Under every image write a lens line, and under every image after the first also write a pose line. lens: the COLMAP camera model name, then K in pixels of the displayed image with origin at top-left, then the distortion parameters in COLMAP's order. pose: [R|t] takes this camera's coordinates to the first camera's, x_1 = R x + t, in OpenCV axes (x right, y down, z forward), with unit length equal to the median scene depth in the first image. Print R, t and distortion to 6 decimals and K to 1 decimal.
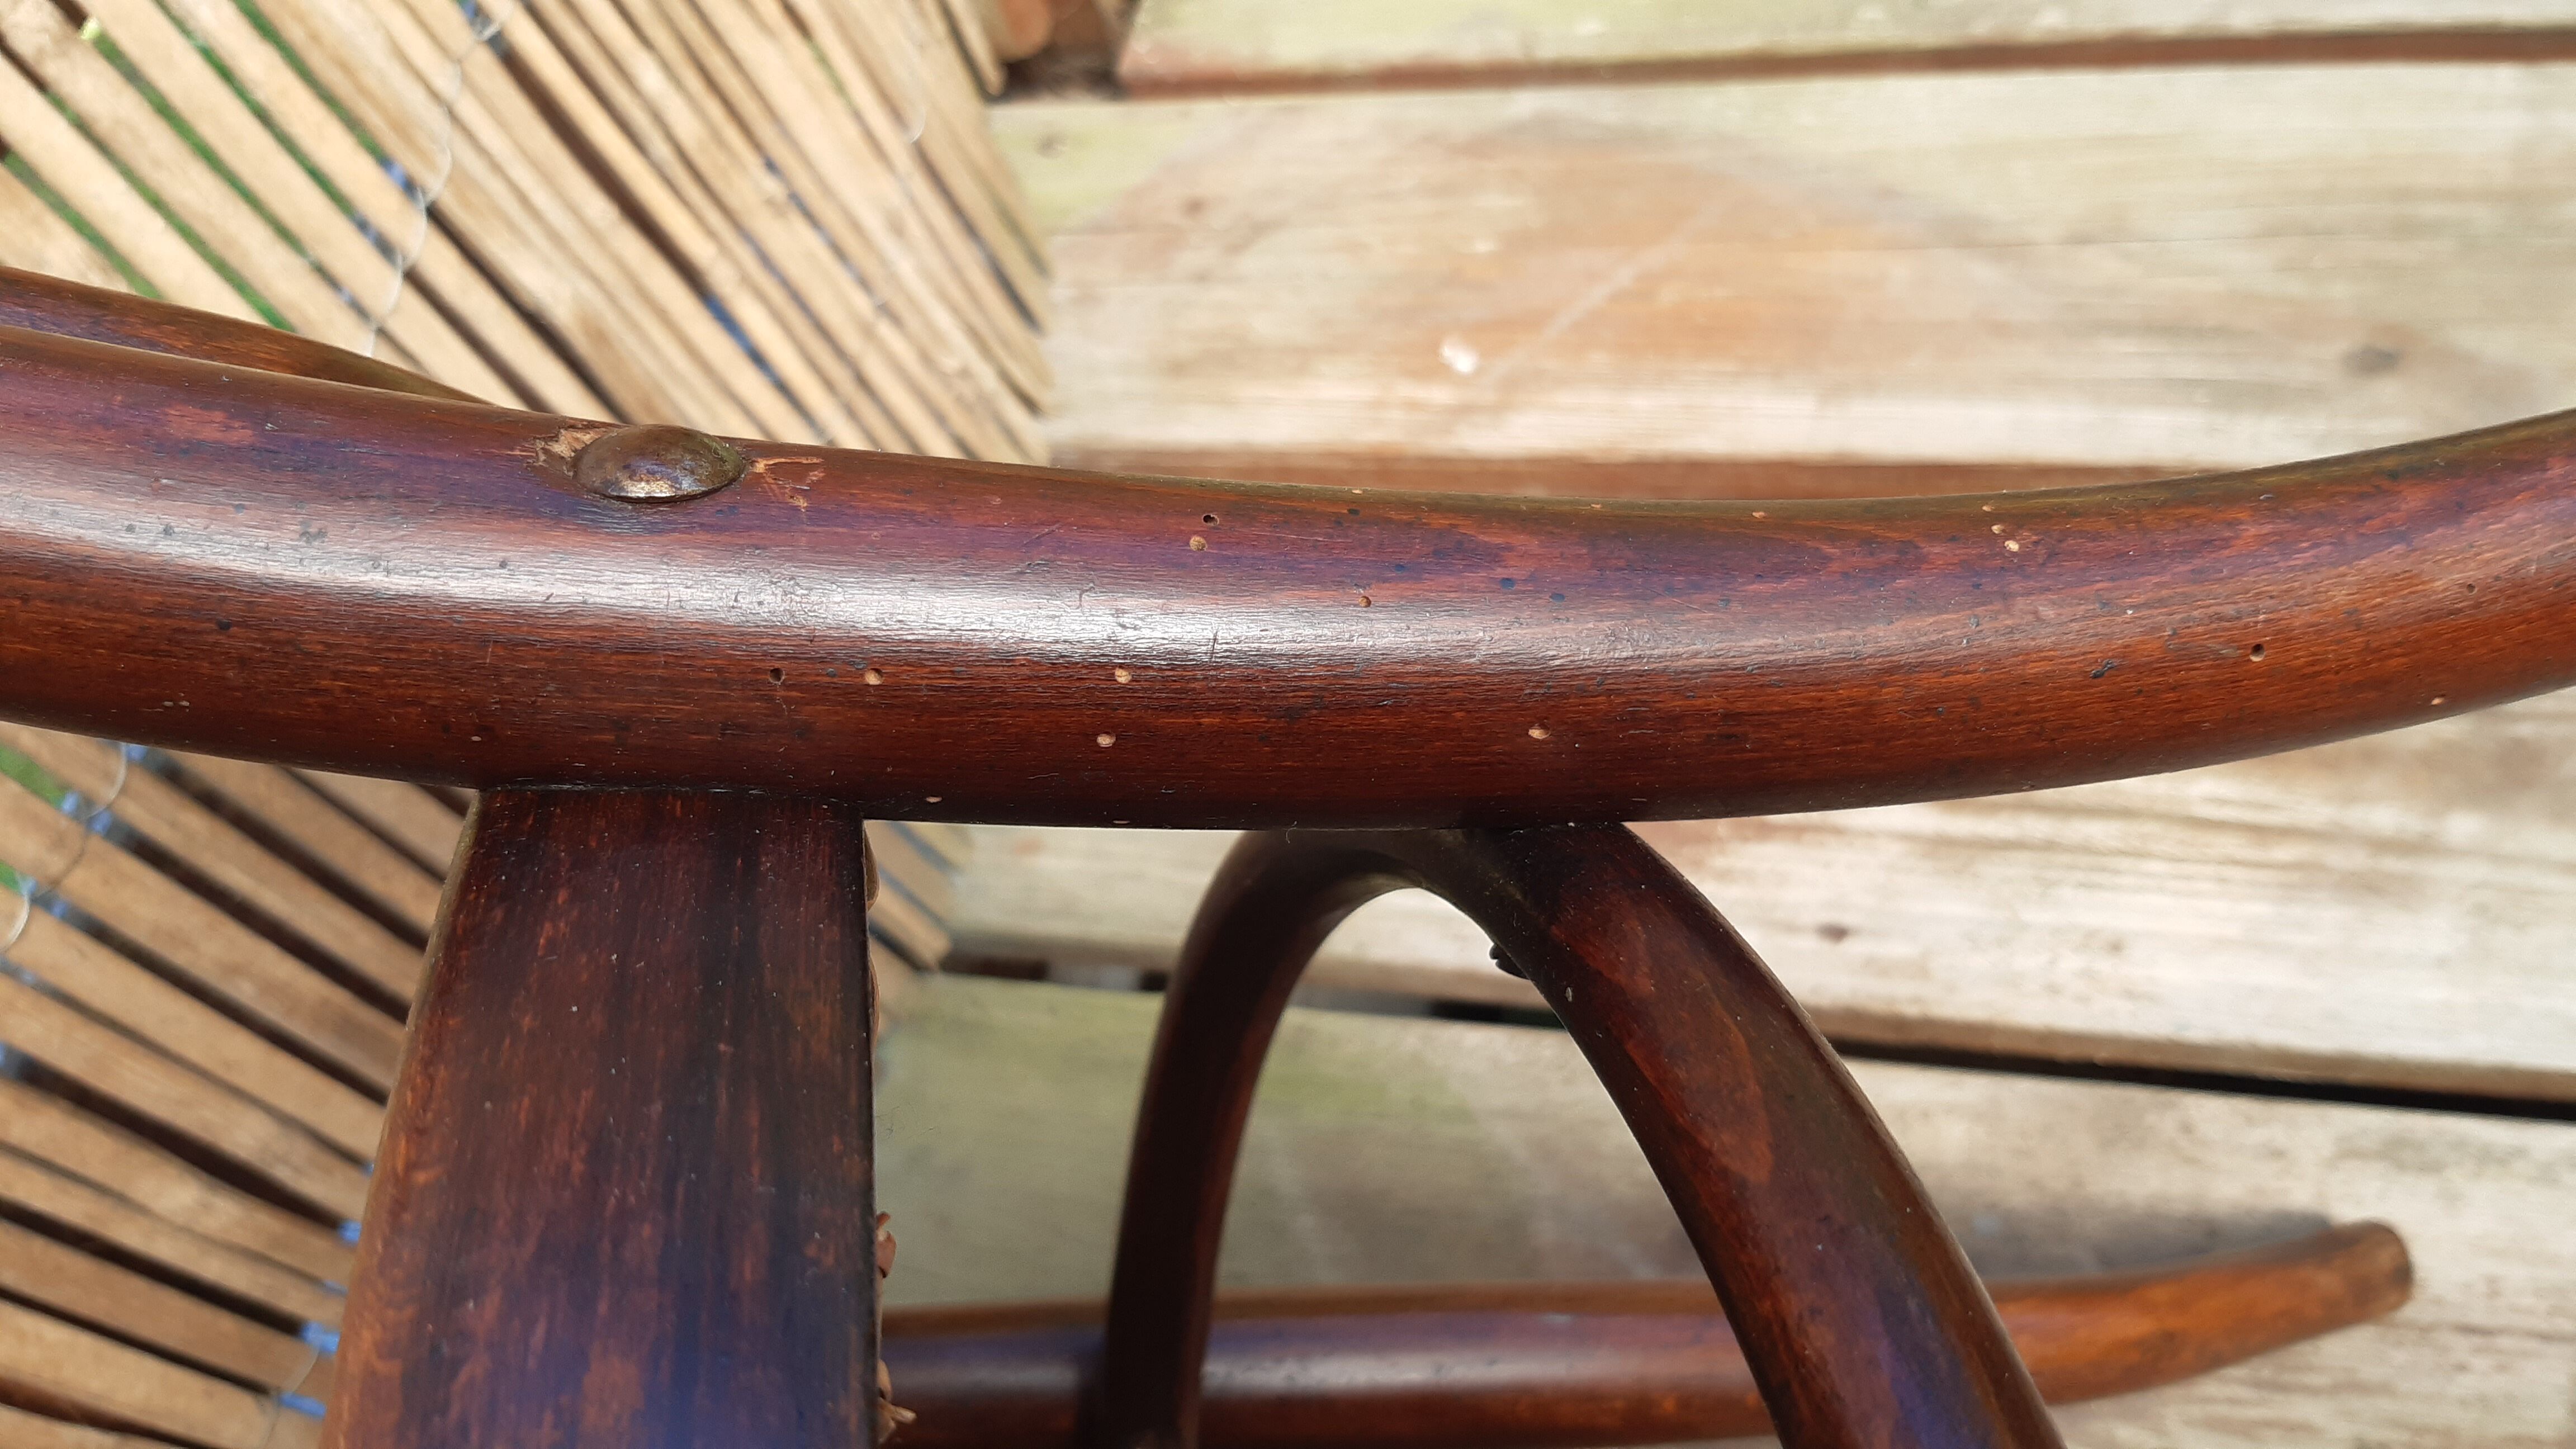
lens RADIAL K [[2282.9, 0, 1276.2], [0, 2282.9, 717.6], [0, 0, 1]] dist [0.015274, -0.080509]
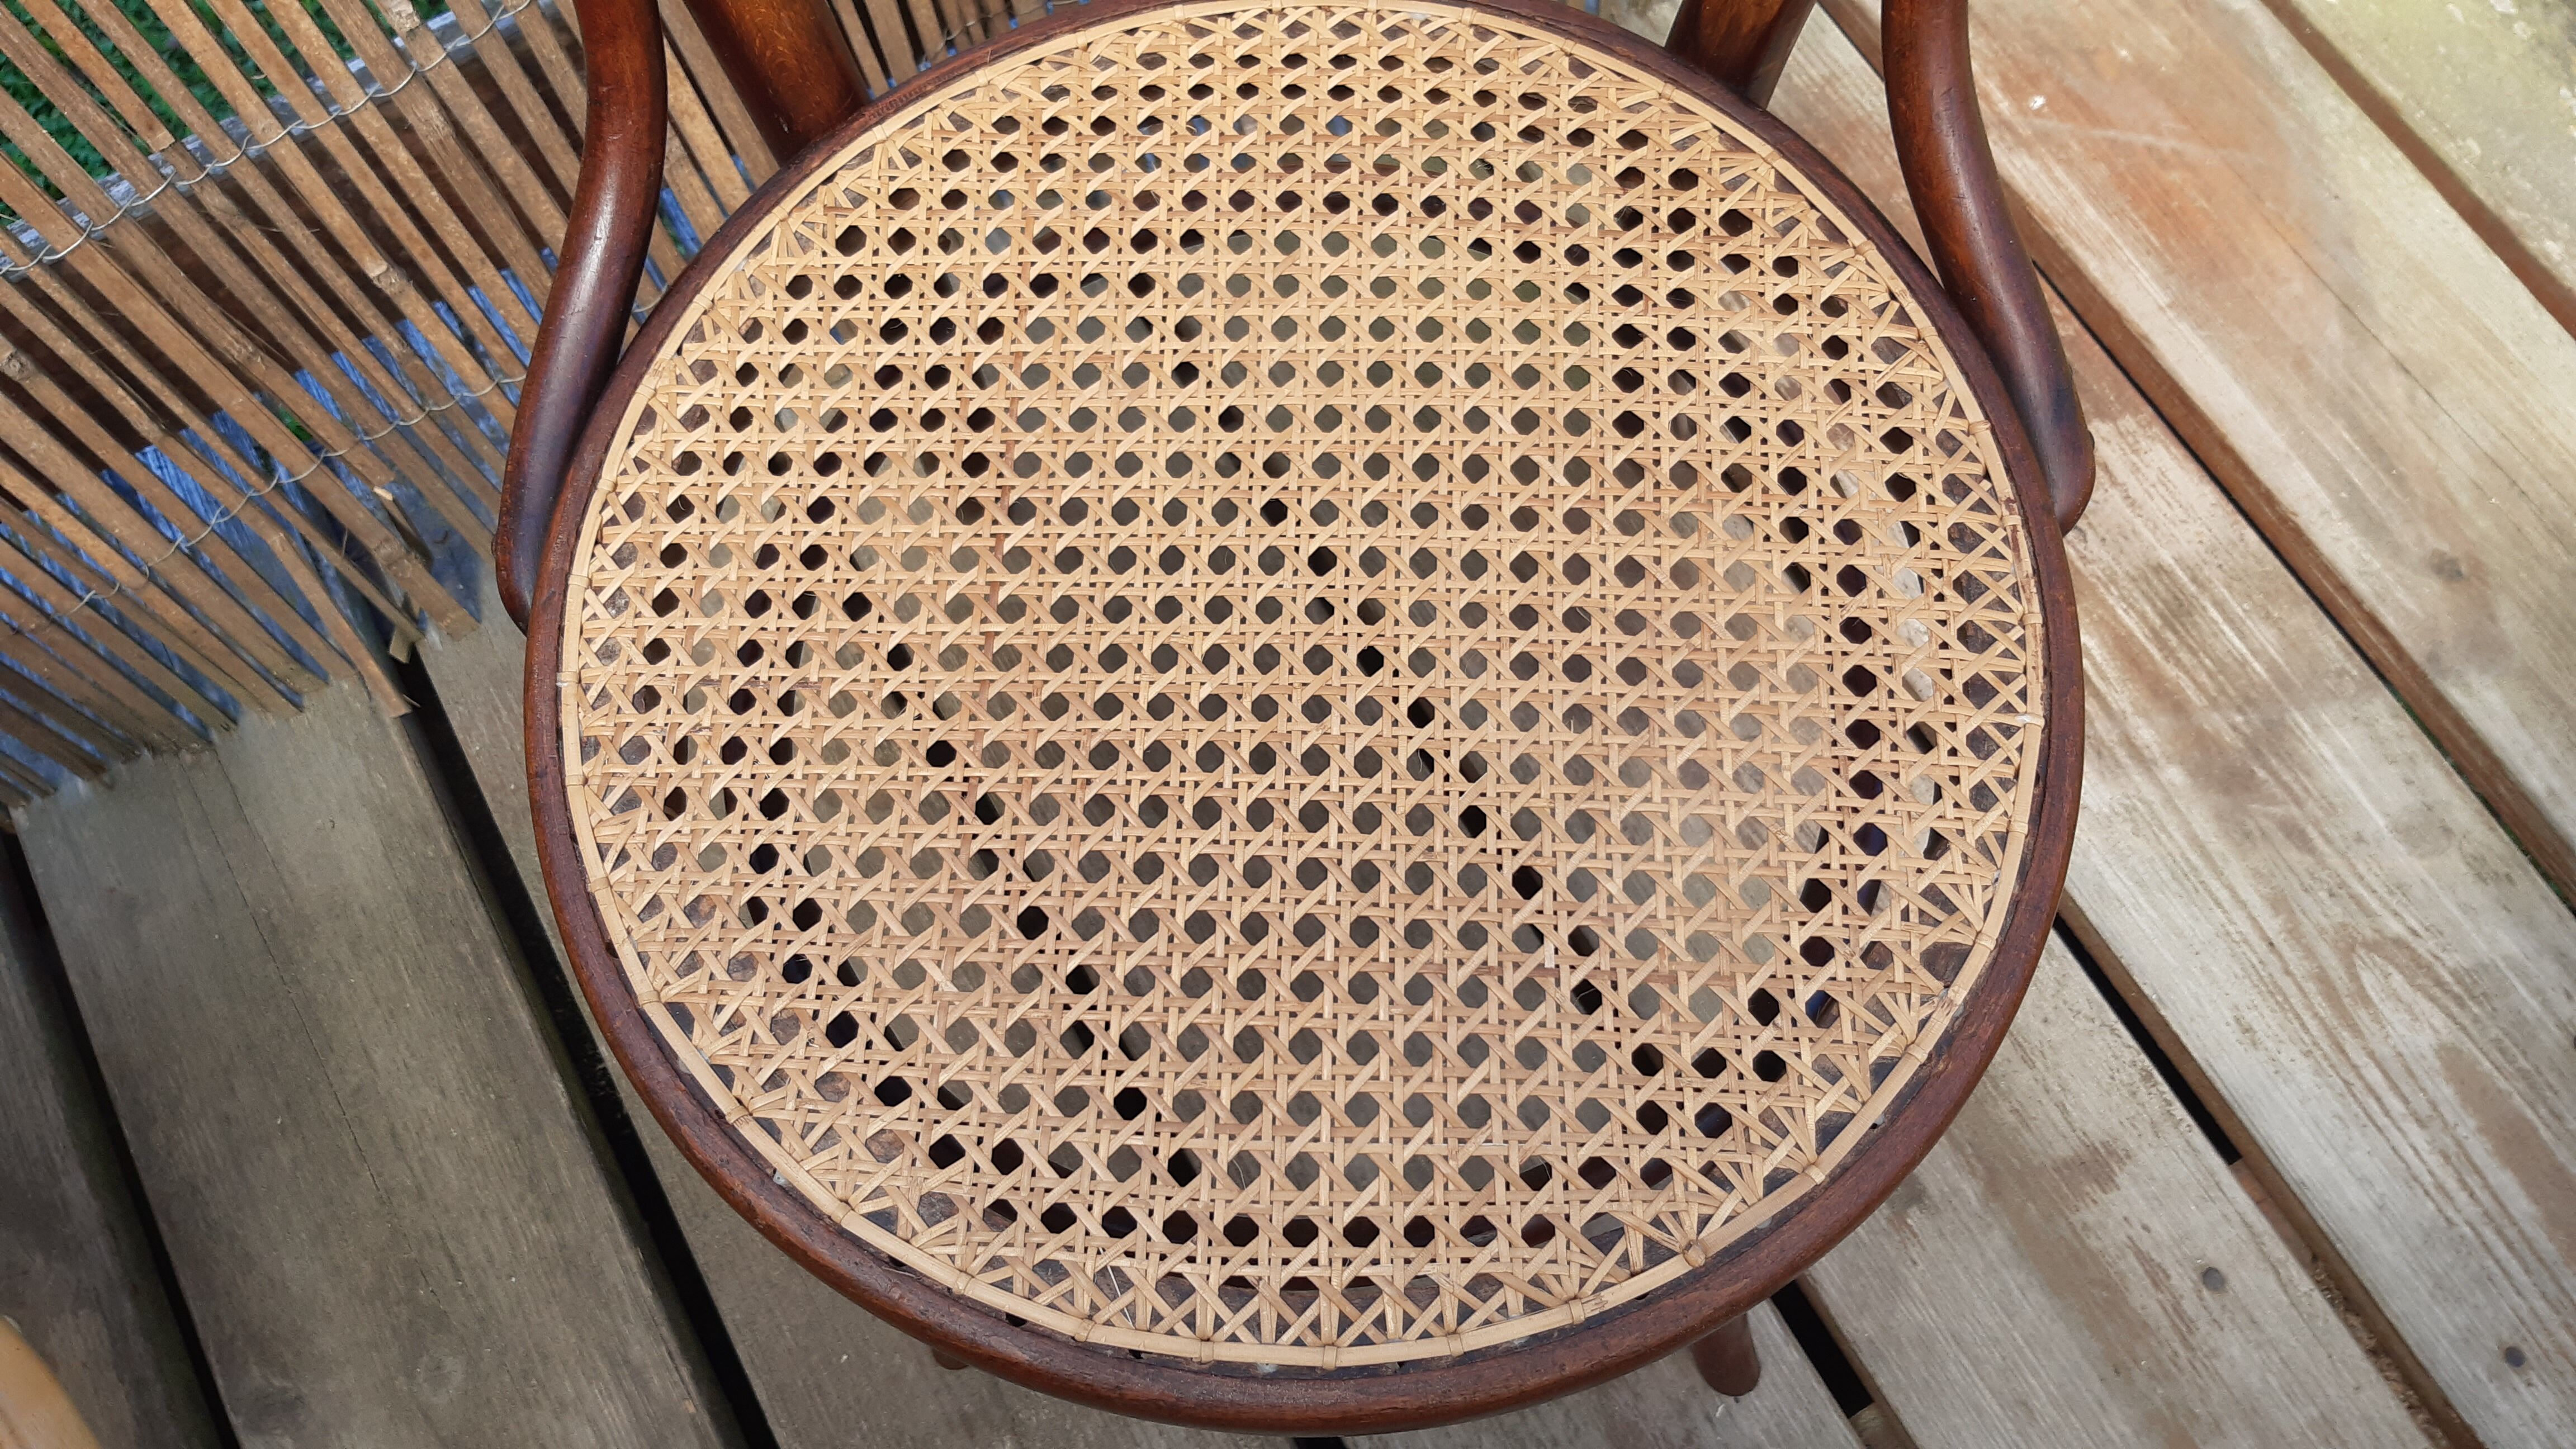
lens RADIAL K [[2282.9, 0, 1286.8], [0, 2282.9, 714.6], [0, 0, 1]] dist [0.015274, -0.080509]
pose [[0.652712, 0.754730, -0.065948, 0.160231], [-0.700688, 0.634485, 0.326290, -0.052167], [0.288104, -0.166765, 0.942966, -0.534101]]
